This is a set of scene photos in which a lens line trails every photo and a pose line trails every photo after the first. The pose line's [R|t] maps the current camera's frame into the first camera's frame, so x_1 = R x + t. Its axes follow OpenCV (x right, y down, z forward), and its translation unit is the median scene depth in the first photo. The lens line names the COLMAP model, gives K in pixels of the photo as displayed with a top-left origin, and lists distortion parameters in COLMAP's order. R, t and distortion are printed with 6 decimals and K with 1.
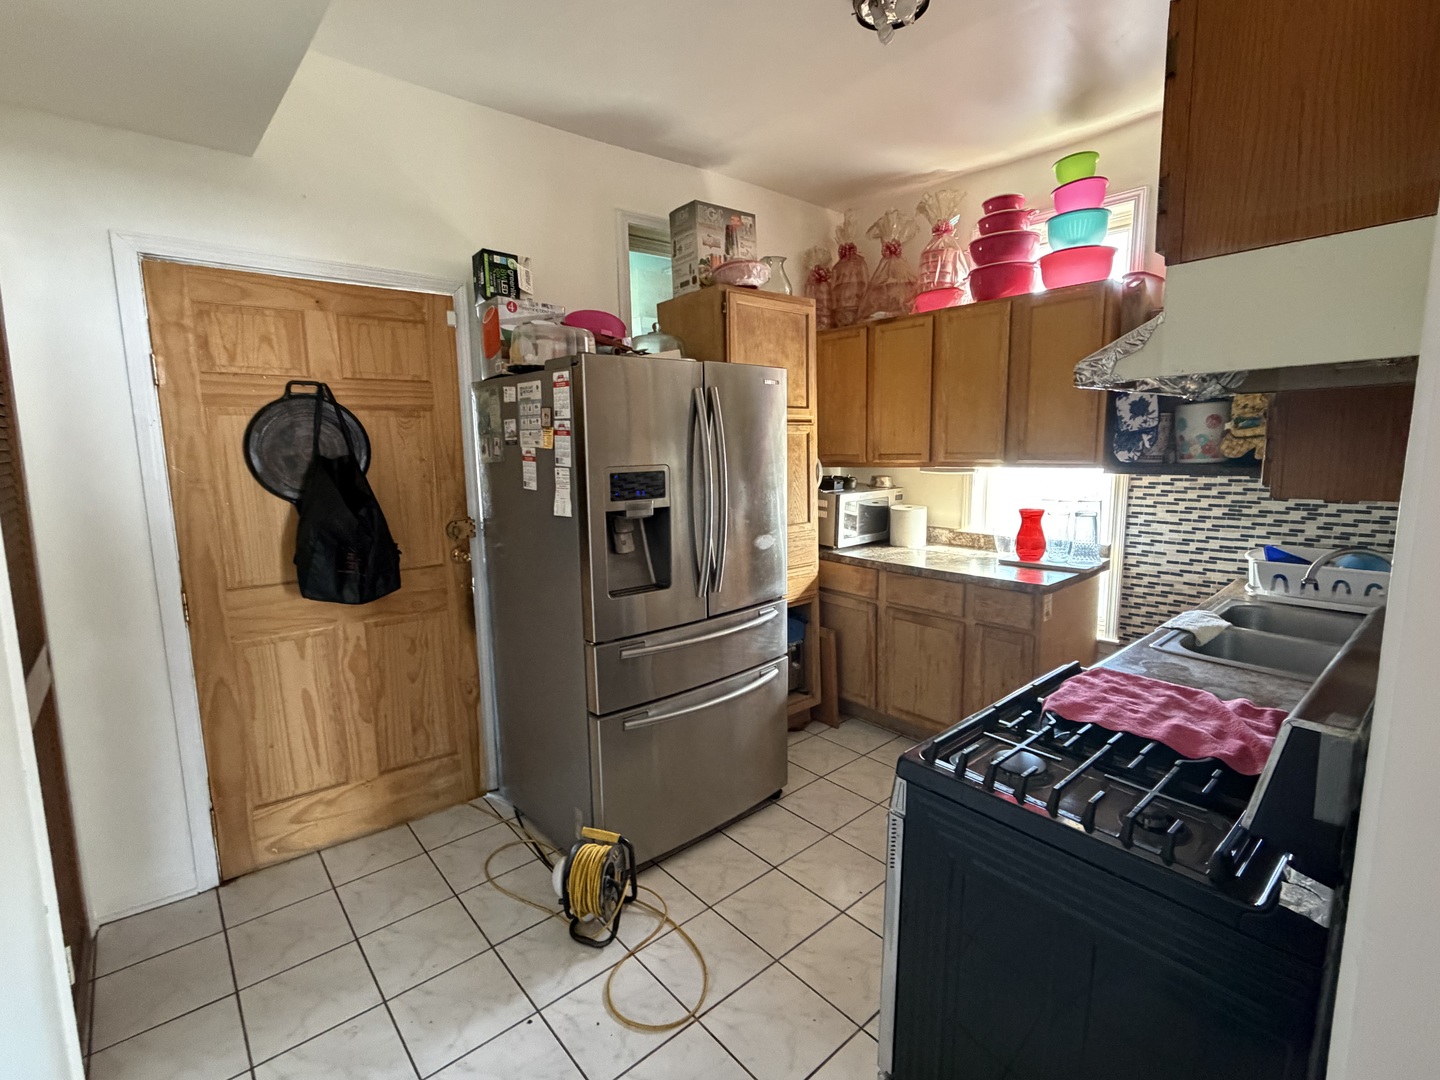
lens RADIAL K [[672.7, 0, 717.2], [0, 672.7, 534.8], [0, 0, 1]] dist [-0.001838, 0.000361]
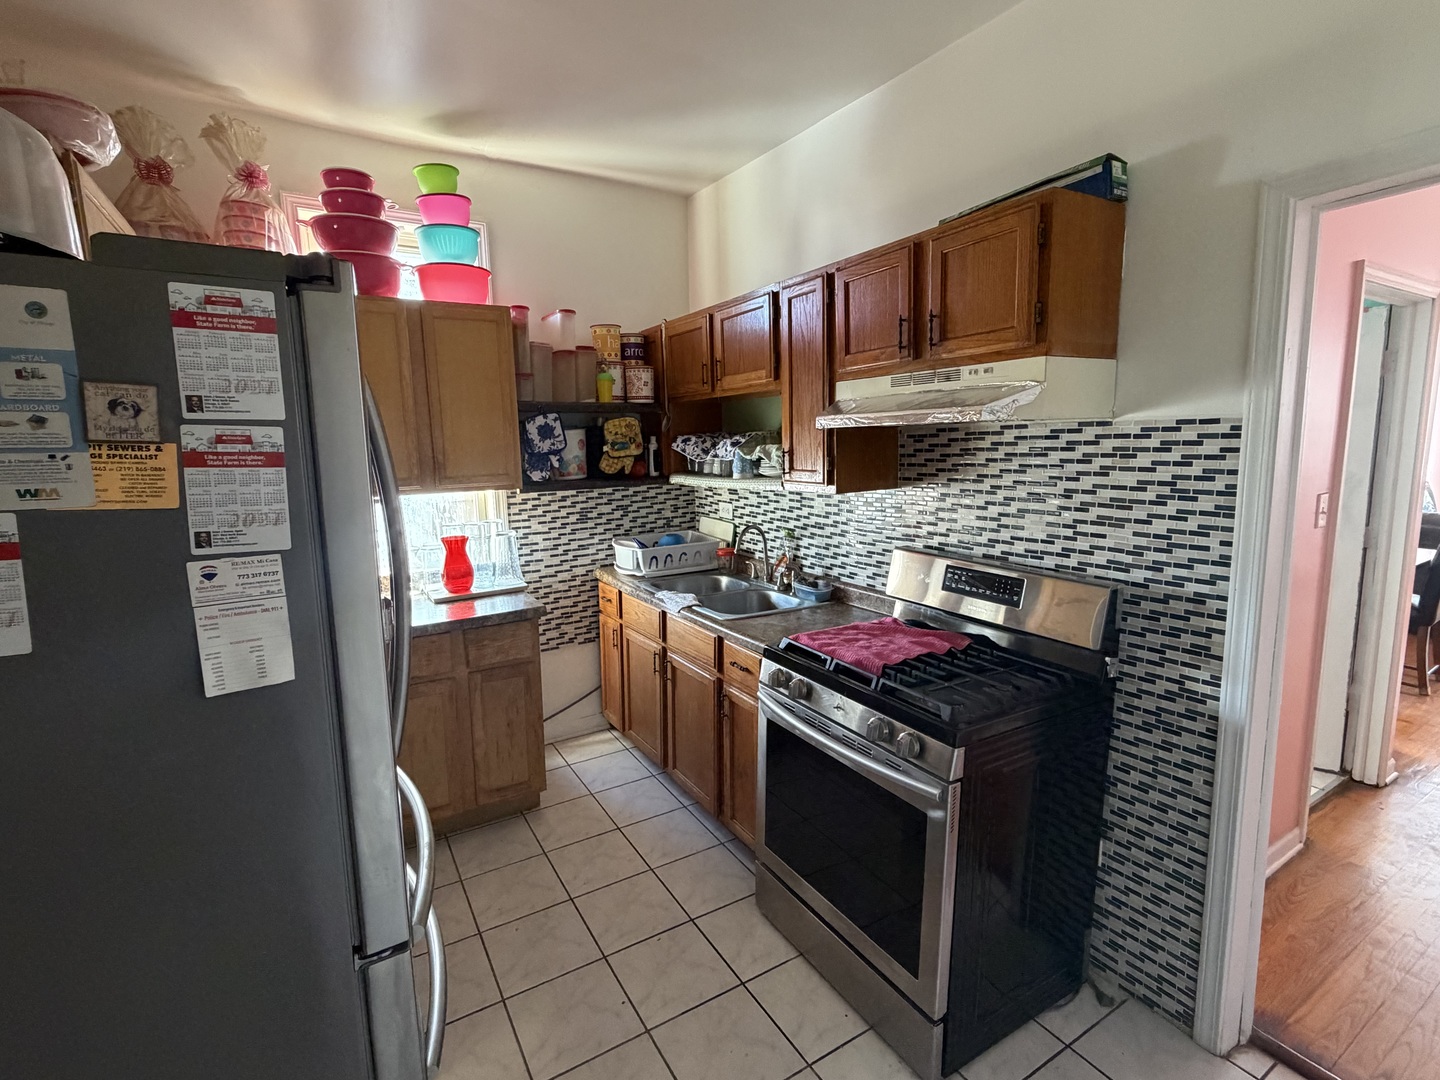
lens RADIAL K [[672.7, 0, 718.7], [0, 672.7, 539.4], [0, 0, 1]] dist [-0.001838, 0.000361]
pose [[0.169178, -0.127955, 0.977244, -0.417308], [0.152771, 0.982957, 0.102255, -0.083053], [-0.973673, 0.131995, 0.185842, 0.532671]]
